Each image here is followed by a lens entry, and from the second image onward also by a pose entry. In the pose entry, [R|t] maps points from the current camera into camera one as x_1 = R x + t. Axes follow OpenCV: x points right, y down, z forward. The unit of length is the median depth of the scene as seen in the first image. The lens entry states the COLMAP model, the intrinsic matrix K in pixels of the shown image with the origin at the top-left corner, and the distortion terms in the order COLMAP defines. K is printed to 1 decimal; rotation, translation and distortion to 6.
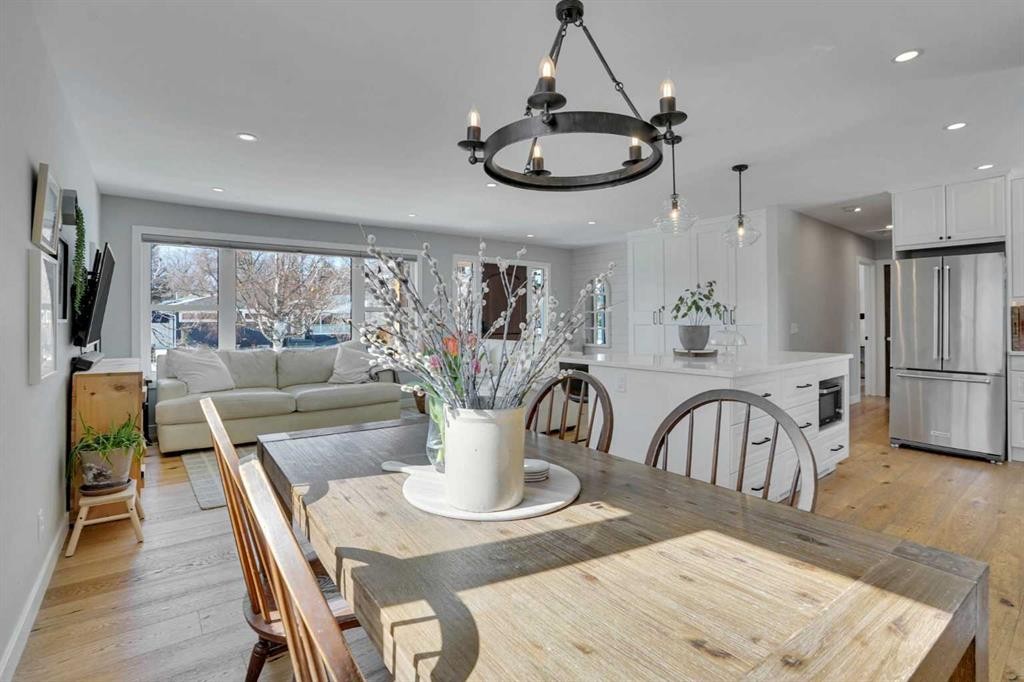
lens RADIAL K [[483.6, 0, 515.7], [0, 483.6, 313.9], [0, 0, 1]] dist [-0.036361, 0.000154]
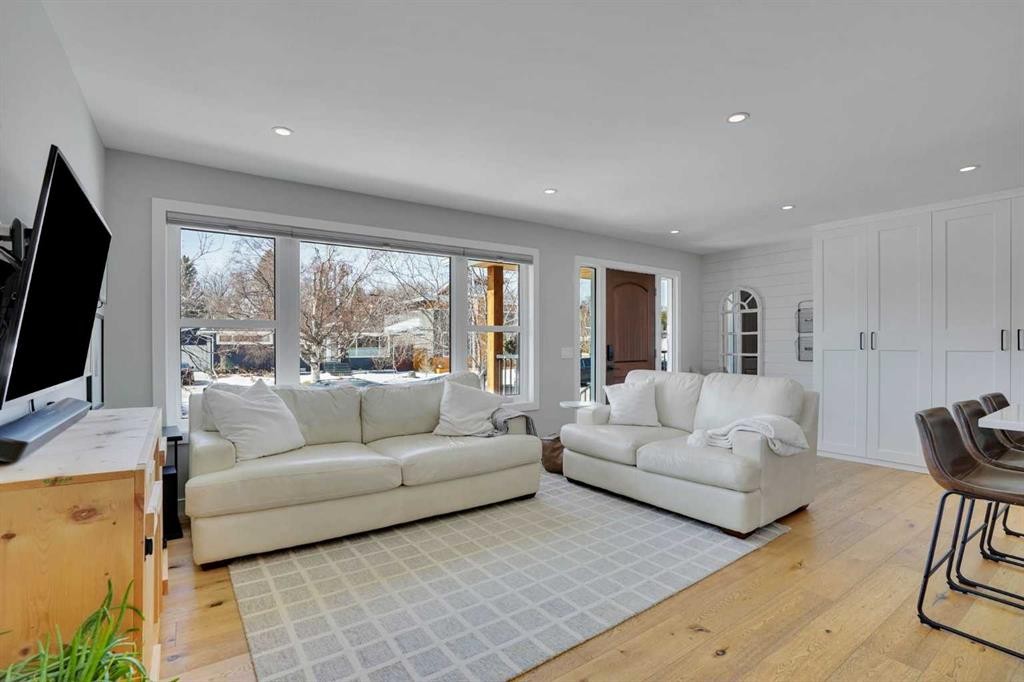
lens RADIAL K [[479.3, 0, 516.9], [0, 479.3, 343.8], [0, 0, 1]] dist [-0.074530, 0.031870]
pose [[0.999044, 0.003534, -0.043568, -0.234485], [-0.002960, 0.999908, 0.013249, 0.005177], [0.043611, -0.013108, 0.998963, 0.320097]]
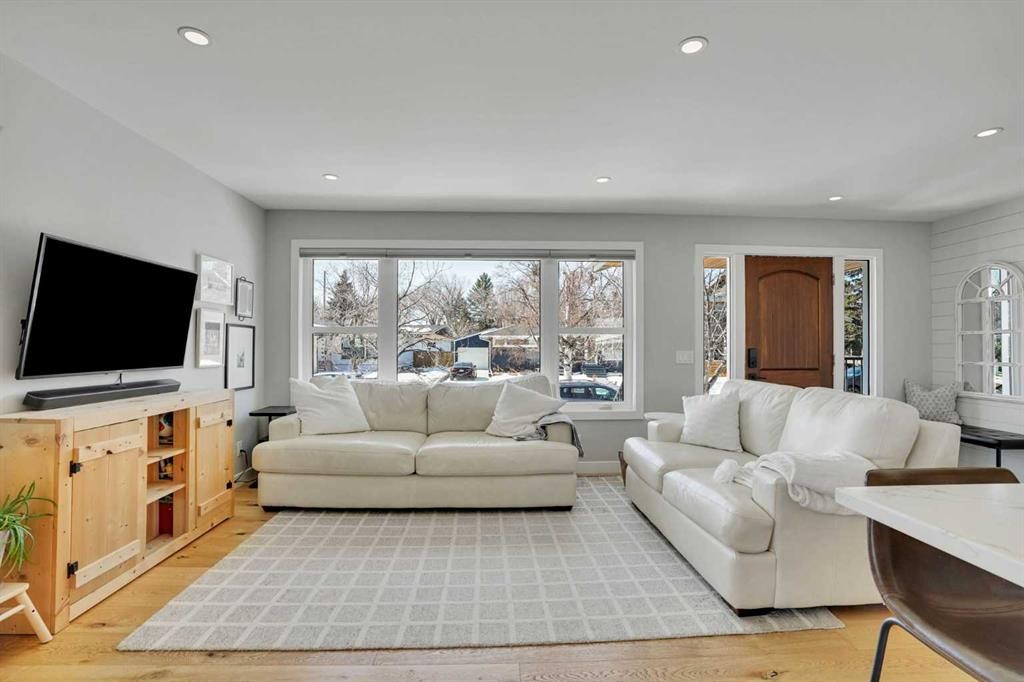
lens RADIAL K [[479.3, 0, 516.9], [0, 479.3, 343.8], [0, 0, 1]] dist [-0.074530, 0.031870]
pose [[0.814058, 0.003224, -0.580774, 0.055934], [0.000892, 0.999976, 0.006802, 0.006146], [0.580782, -0.006055, 0.814036, 0.436022]]
